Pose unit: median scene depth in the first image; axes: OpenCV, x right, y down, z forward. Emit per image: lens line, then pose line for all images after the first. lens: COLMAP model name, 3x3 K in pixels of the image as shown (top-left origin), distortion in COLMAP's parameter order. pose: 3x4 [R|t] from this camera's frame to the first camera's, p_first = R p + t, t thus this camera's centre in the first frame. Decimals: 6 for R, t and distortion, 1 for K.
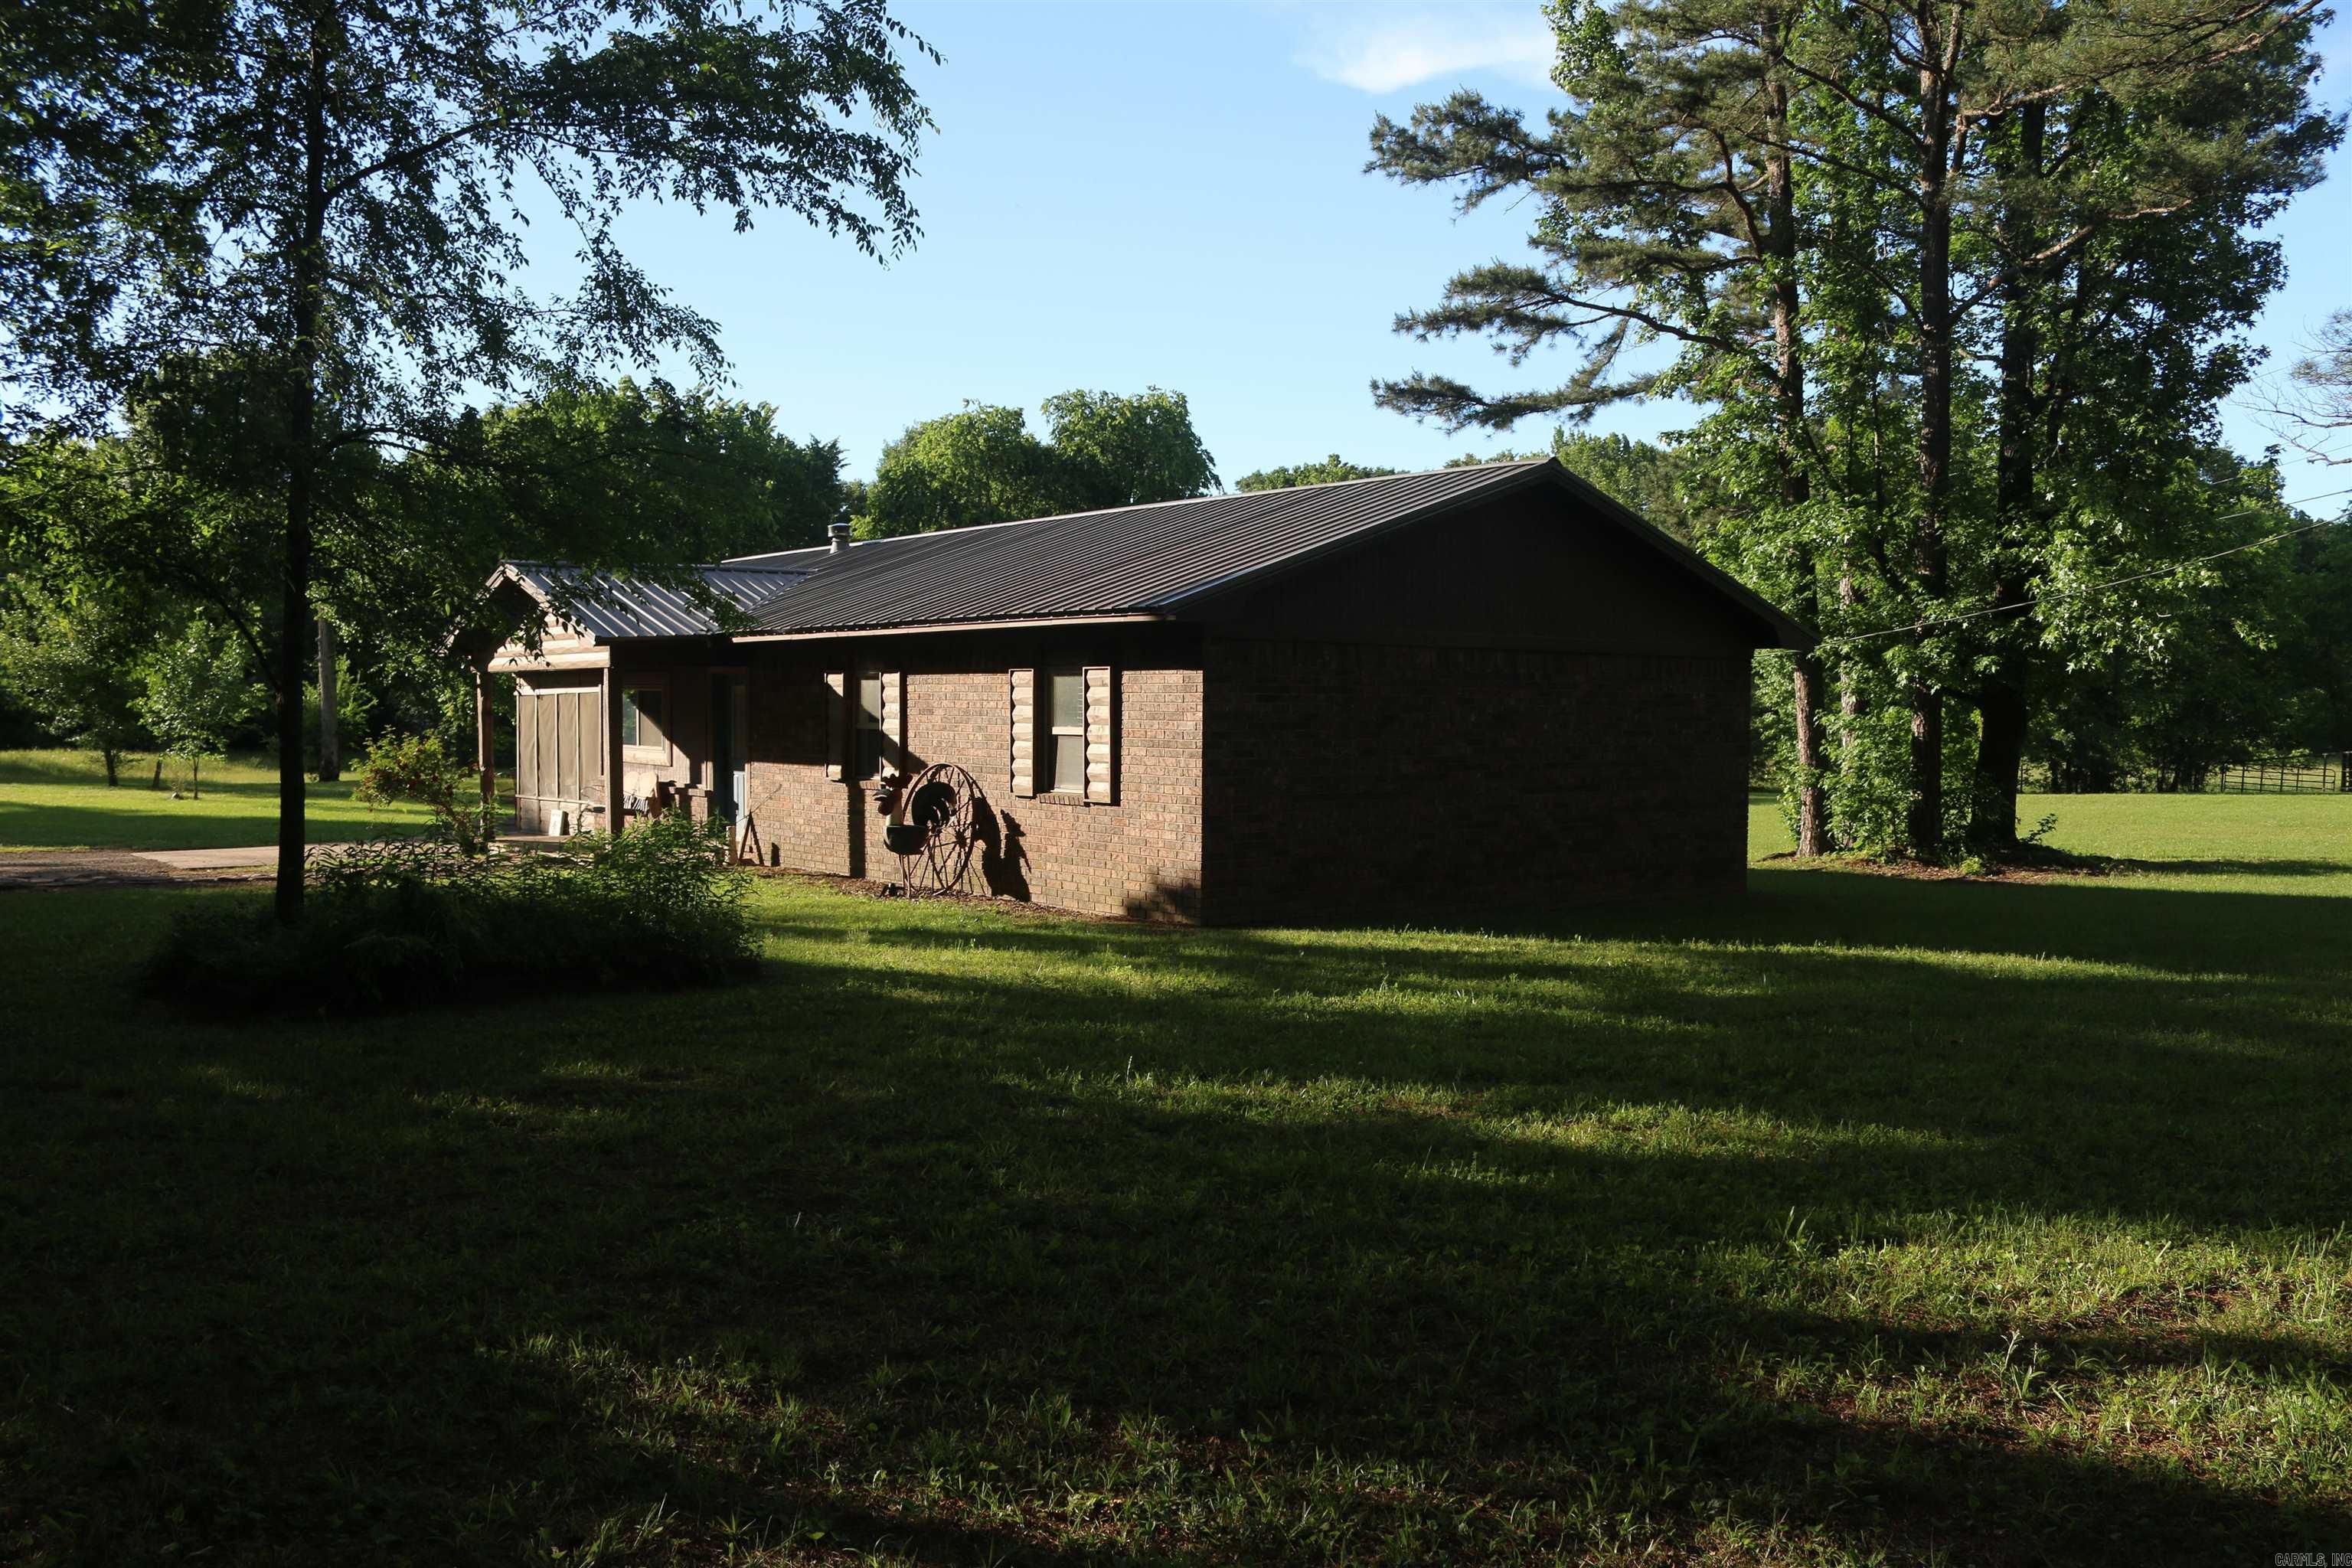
lens RADIAL K [[1942.1, 0, 1181.7], [0, 1942.1, 781.3], [0, 0, 1]] dist [-0.150631, 0.128584]
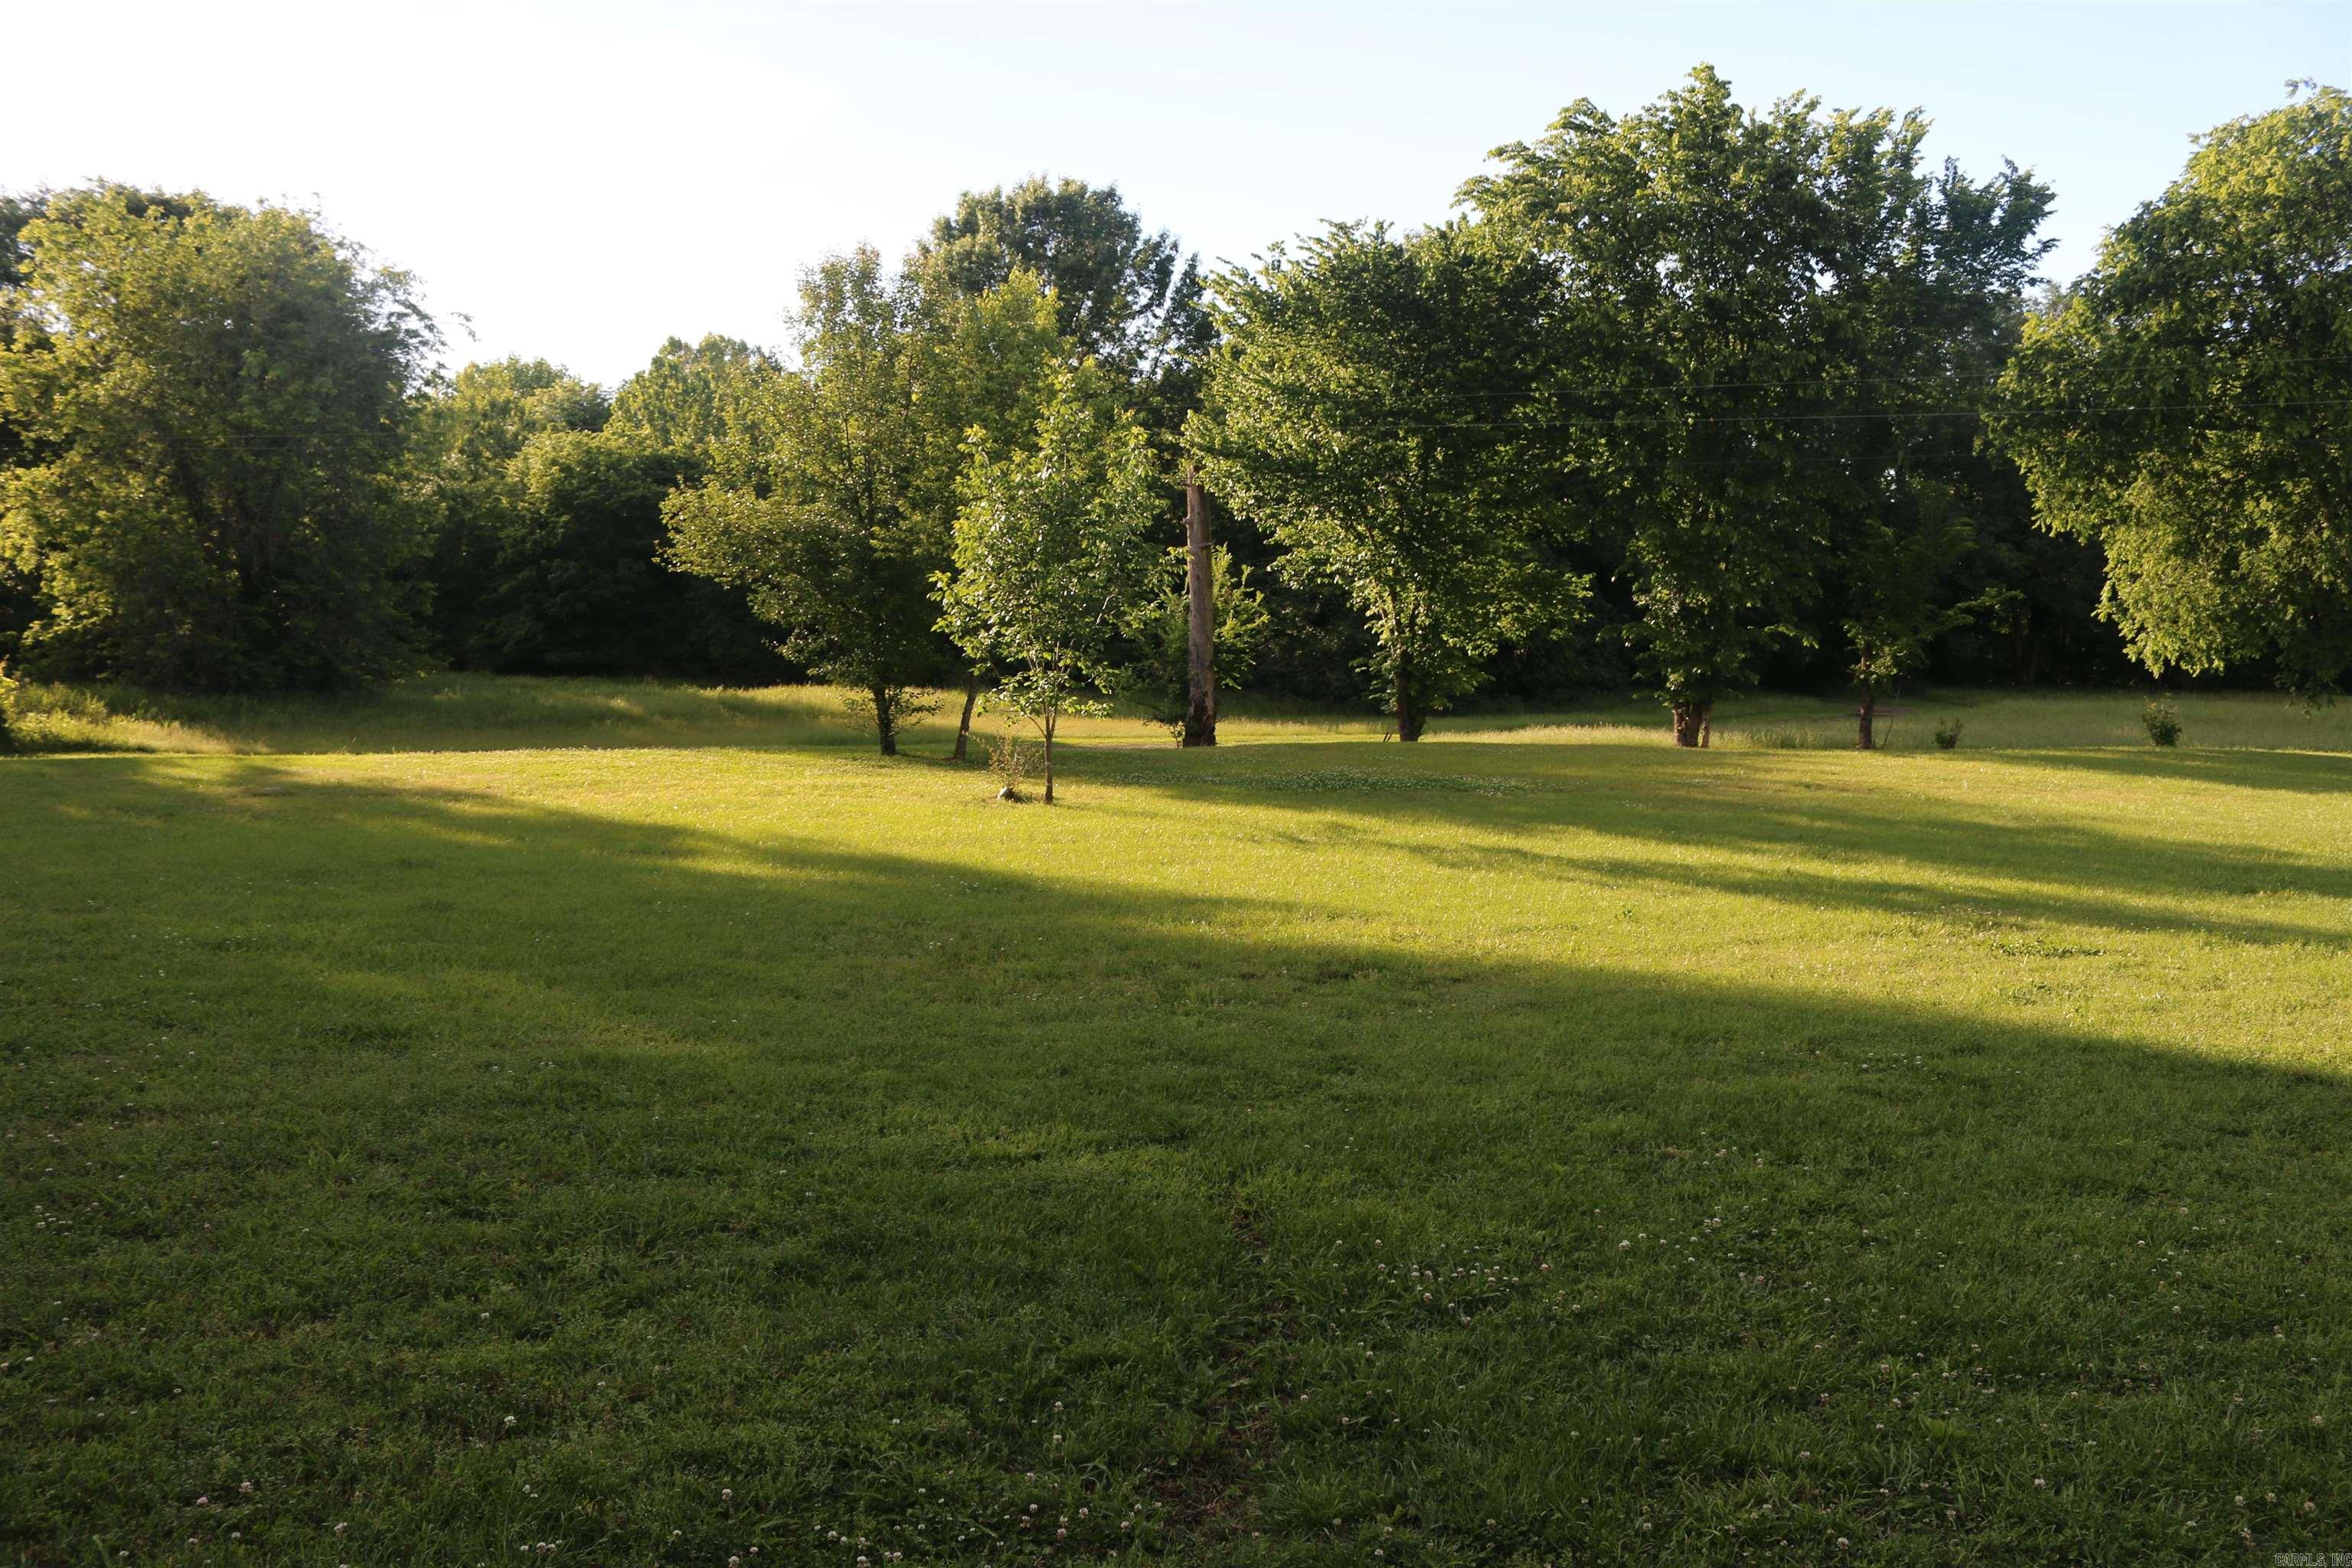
lens RADIAL K [[1942.1, 0, 1175.9], [0, 1942.1, 784.5], [0, 0, 1]] dist [-0.150631, 0.128584]
pose [[0.925396, 0.026363, -0.378083, -0.318132], [-0.013954, 0.999271, 0.035523, -0.011108], [0.378744, -0.027597, 0.925090, 0.577150]]
